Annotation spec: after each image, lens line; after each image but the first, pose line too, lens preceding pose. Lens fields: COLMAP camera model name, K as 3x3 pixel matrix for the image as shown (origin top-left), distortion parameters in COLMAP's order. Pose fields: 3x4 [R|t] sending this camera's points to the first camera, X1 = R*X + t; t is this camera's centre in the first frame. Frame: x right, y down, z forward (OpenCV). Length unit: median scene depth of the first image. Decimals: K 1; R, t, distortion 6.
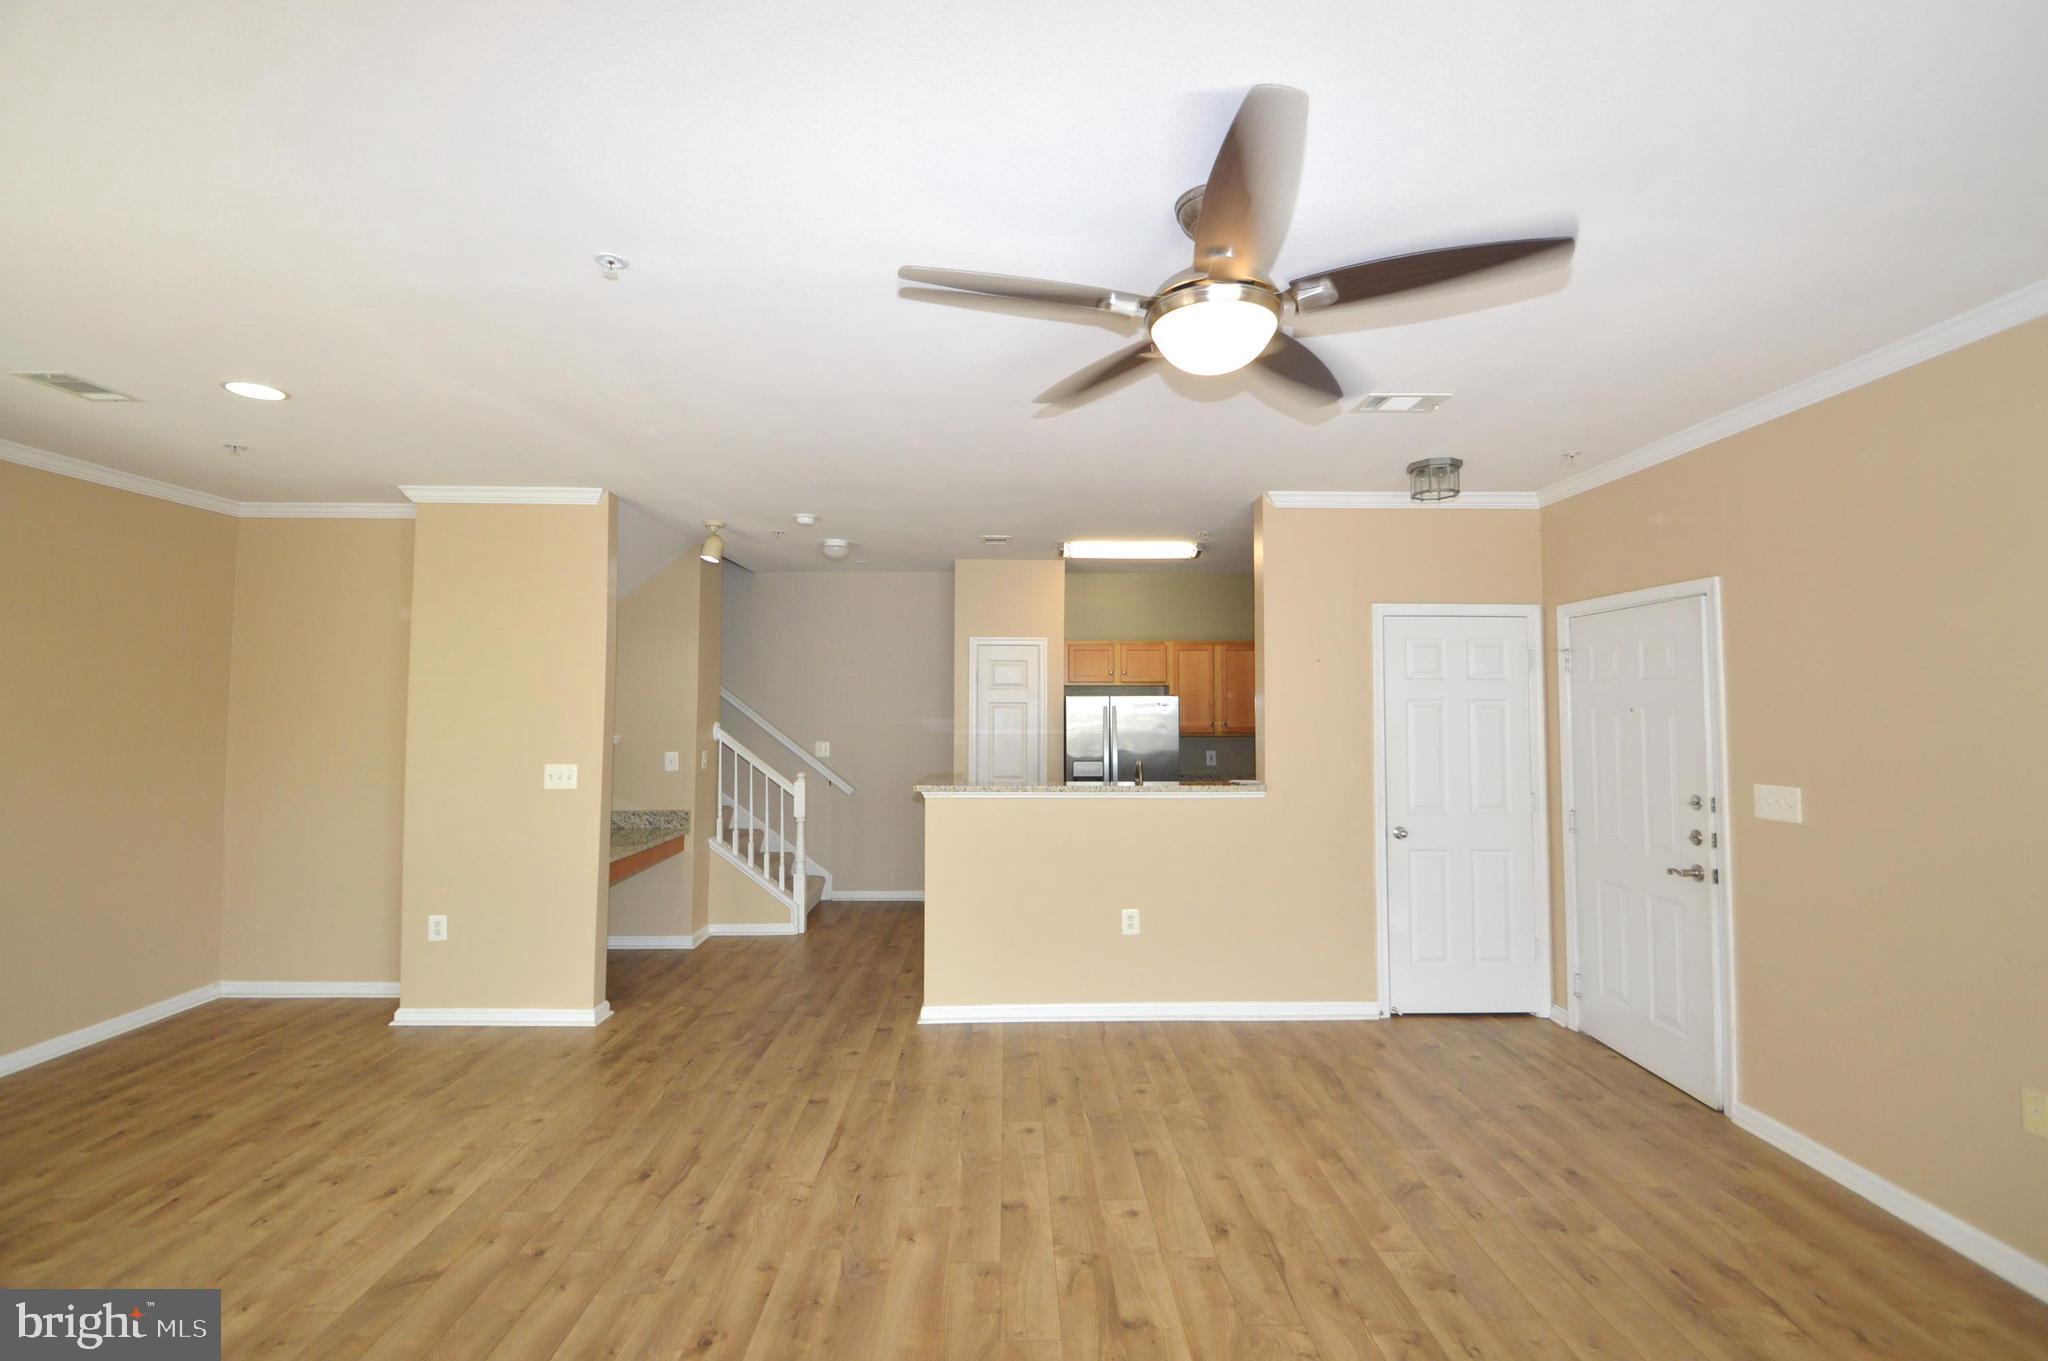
lens RADIAL K [[909.9, 0, 1031.4], [0, 909.9, 661.9], [0, 0, 1]] dist [0.011903, -0.015402]
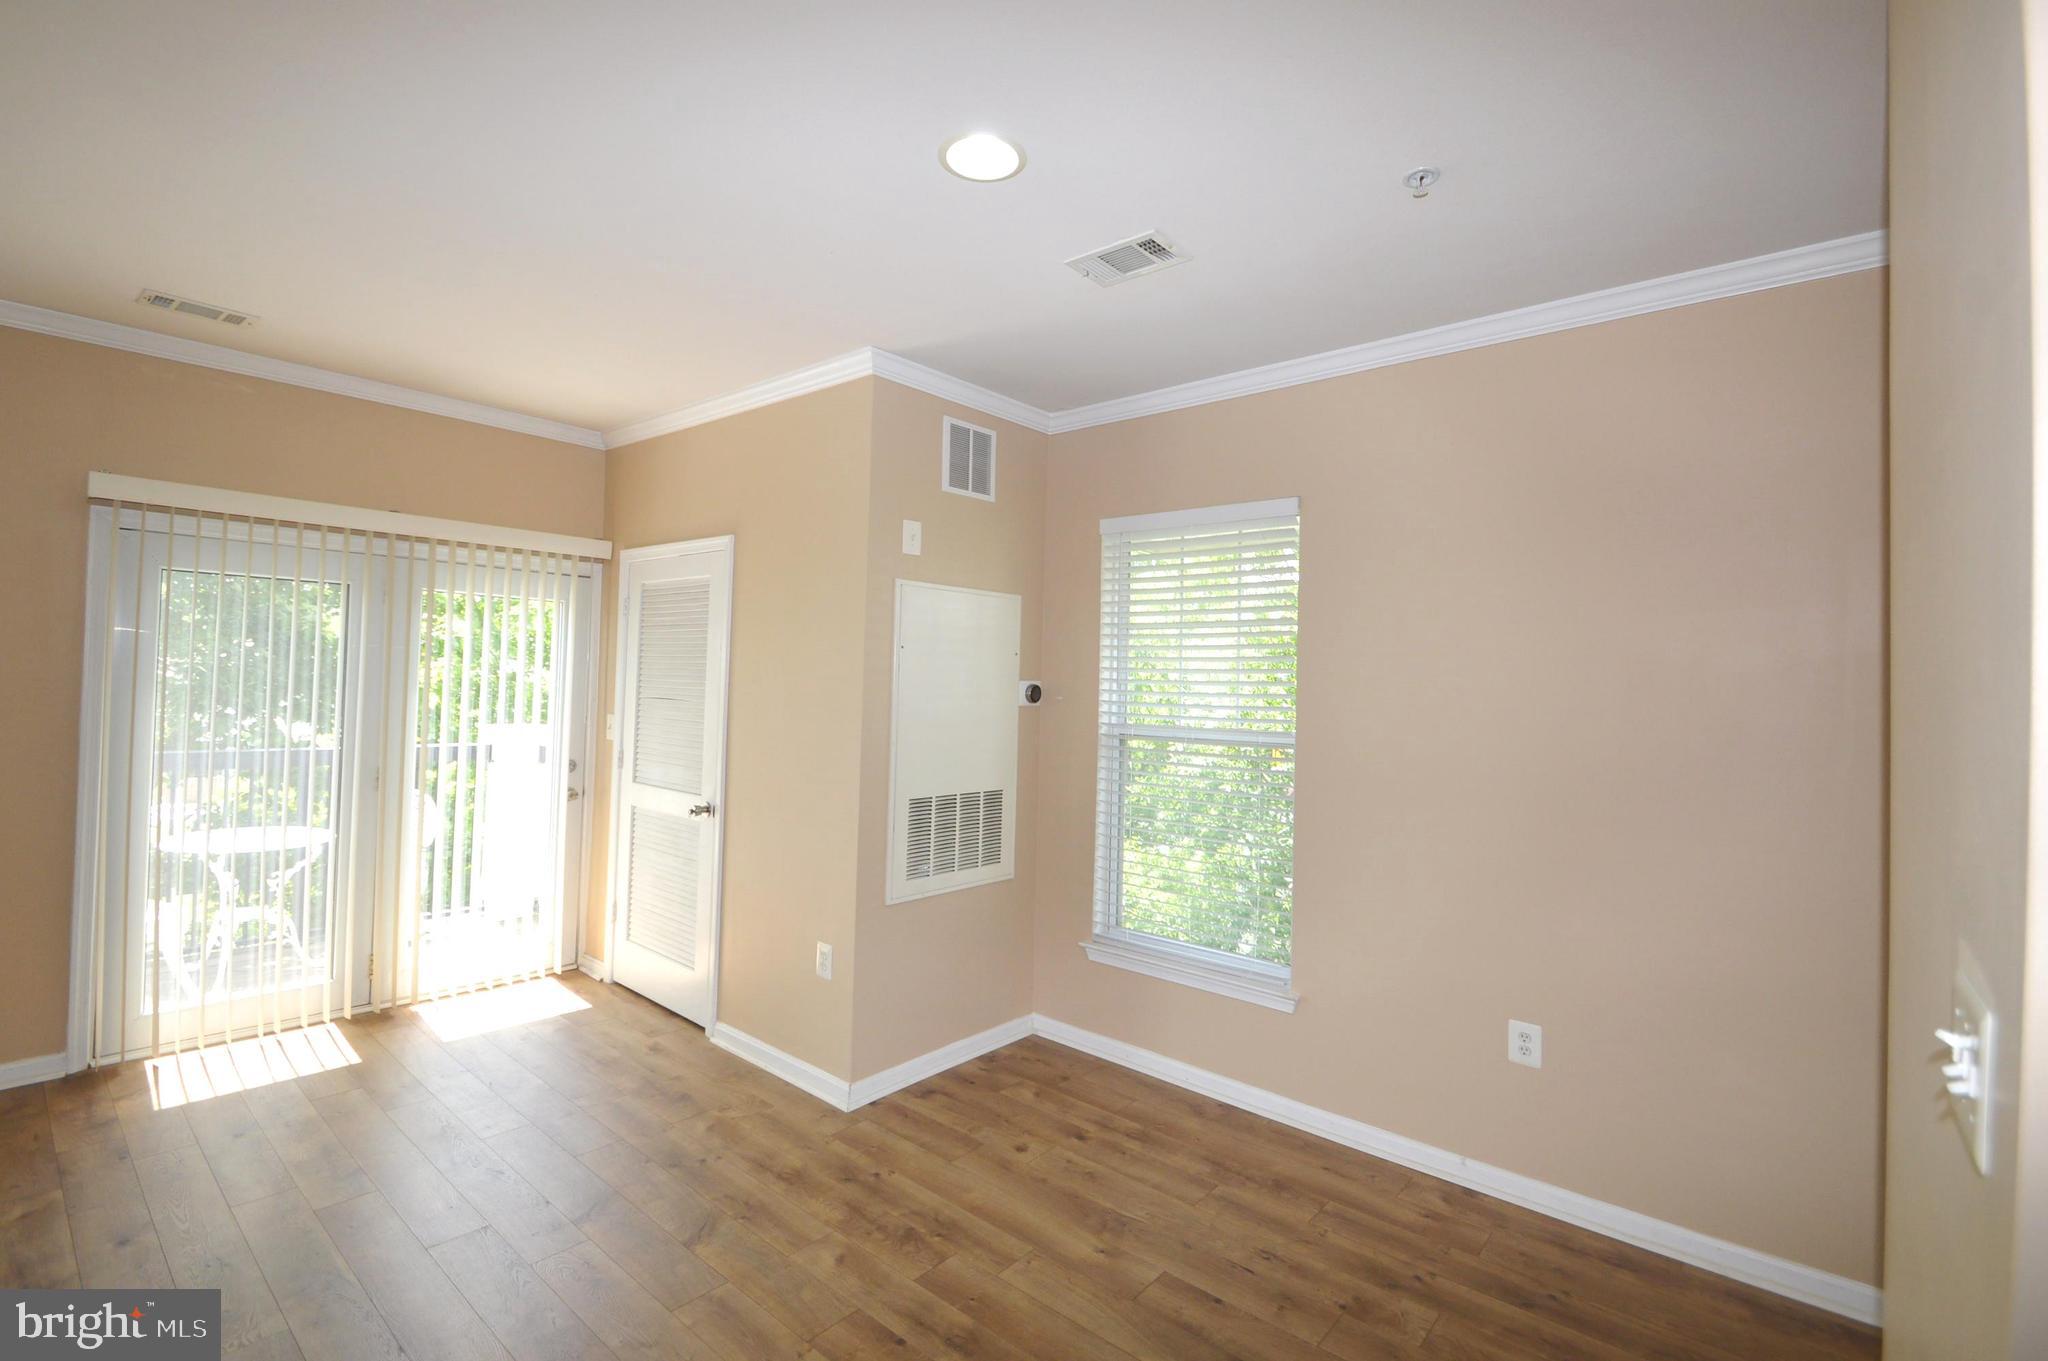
lens RADIAL K [[909.9, 0, 1029.8], [0, 909.9, 661.1], [0, 0, 1]] dist [0.011903, -0.015402]
pose [[-0.664399, -0.037998, -0.746412, -0.302793], [0.008066, 0.998284, -0.058000, 0.065853], [0.747335, -0.044556, -0.662952, 1.049017]]
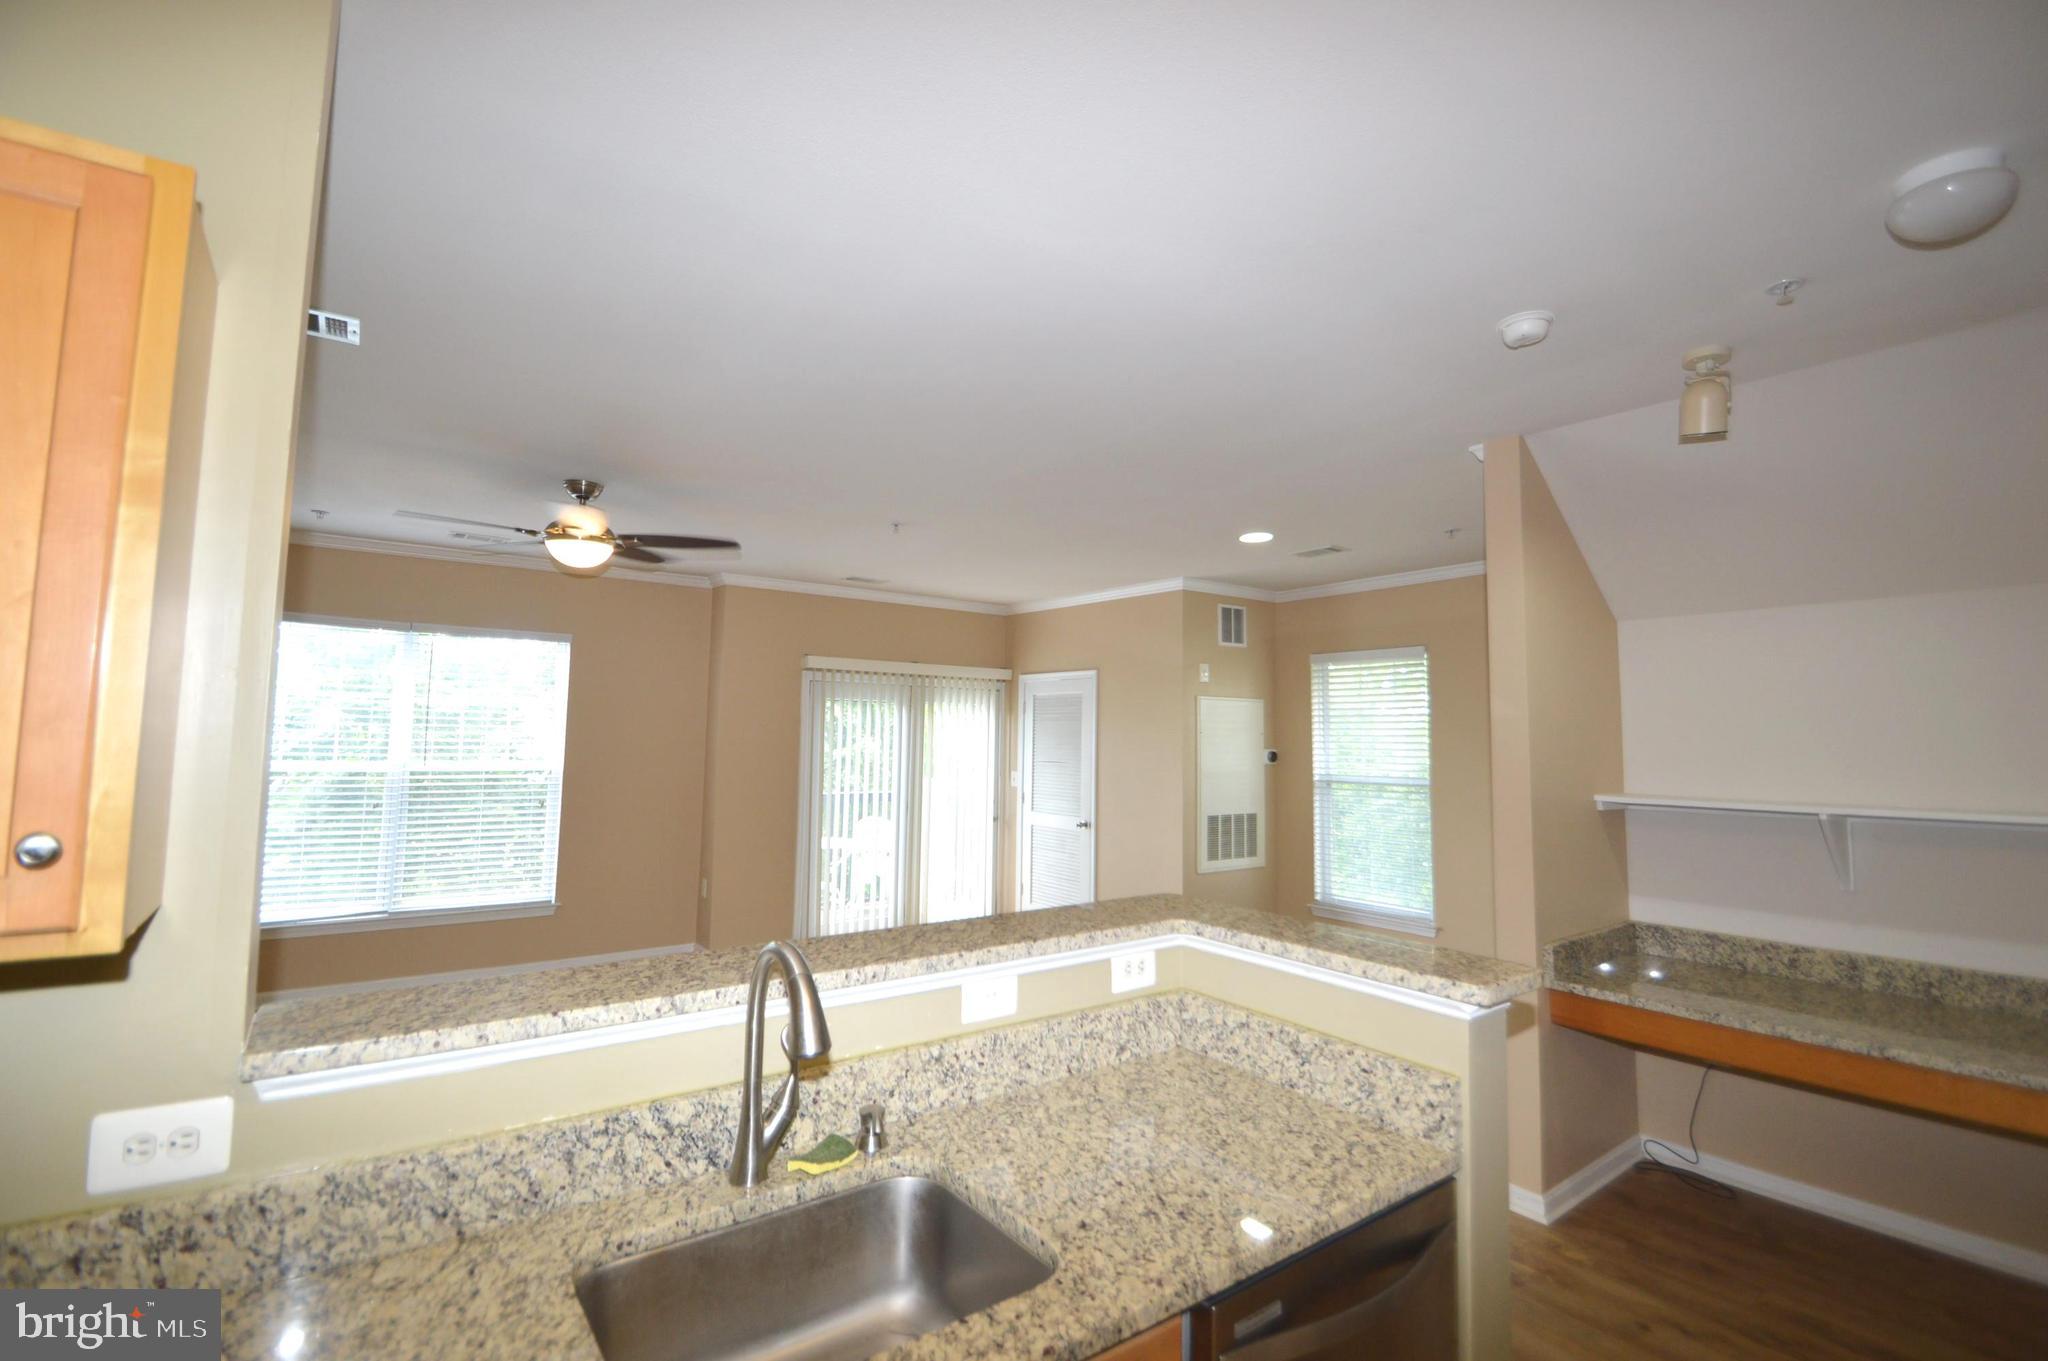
lens RADIAL K [[909.9, 0, 1032.7], [0, 909.9, 658.8], [0, 0, 1]] dist [0.011903, -0.015402]
pose [[-0.811040, -0.064578, -0.581415, 0.251919], [0.014043, 0.991453, -0.129709, 0.075251], [0.584822, -0.113364, -0.803201, 1.467365]]
